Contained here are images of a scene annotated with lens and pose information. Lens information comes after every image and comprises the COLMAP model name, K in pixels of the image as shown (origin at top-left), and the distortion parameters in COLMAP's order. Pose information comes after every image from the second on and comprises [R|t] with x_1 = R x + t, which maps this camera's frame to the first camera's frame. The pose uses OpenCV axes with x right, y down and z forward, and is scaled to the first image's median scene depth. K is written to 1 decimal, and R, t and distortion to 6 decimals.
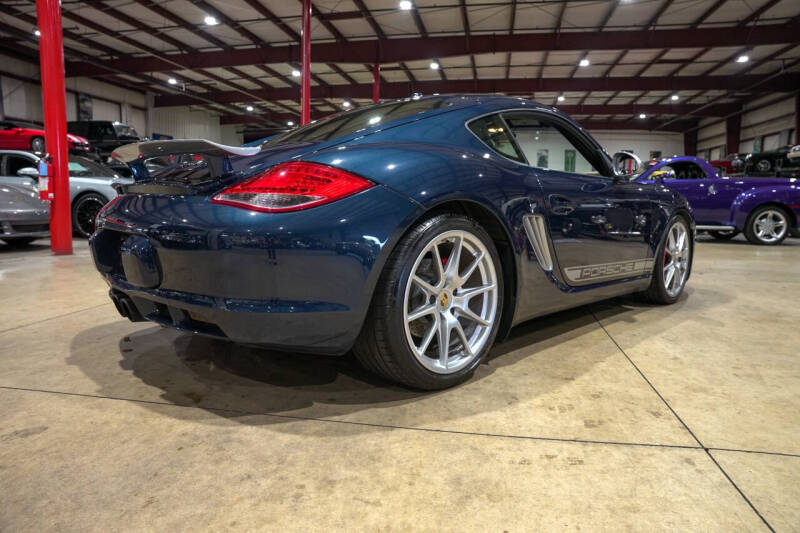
lens RADIAL K [[547.8, 0, 400.1], [0, 547.8, 266.8], [0, 0, 1]] dist [-0.122273, 0.084984]
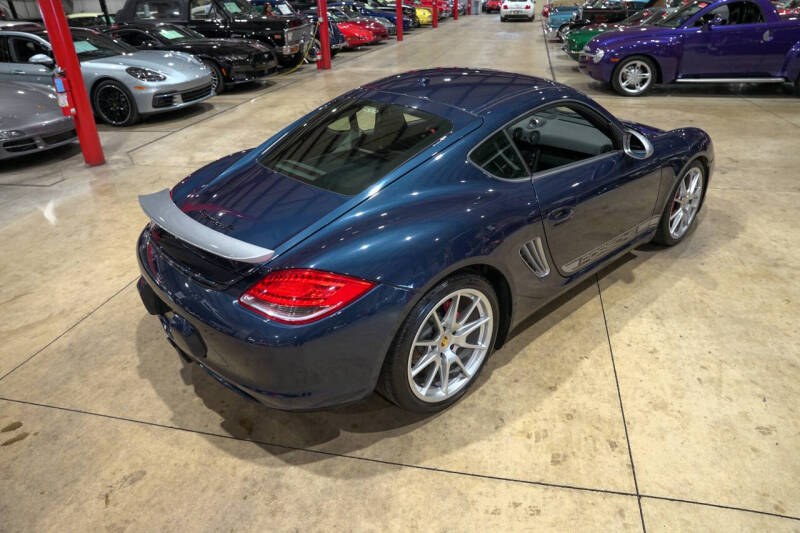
lens RADIAL K [[547.8, 0, 399.6], [0, 547.8, 268.8], [0, 0, 1]] dist [-0.122273, 0.084984]
pose [[0.997679, -0.020096, -0.065066, 0.068017], [0.041165, 0.939103, 0.341161, -0.522504], [0.054248, -0.343047, 0.937750, -0.052483]]
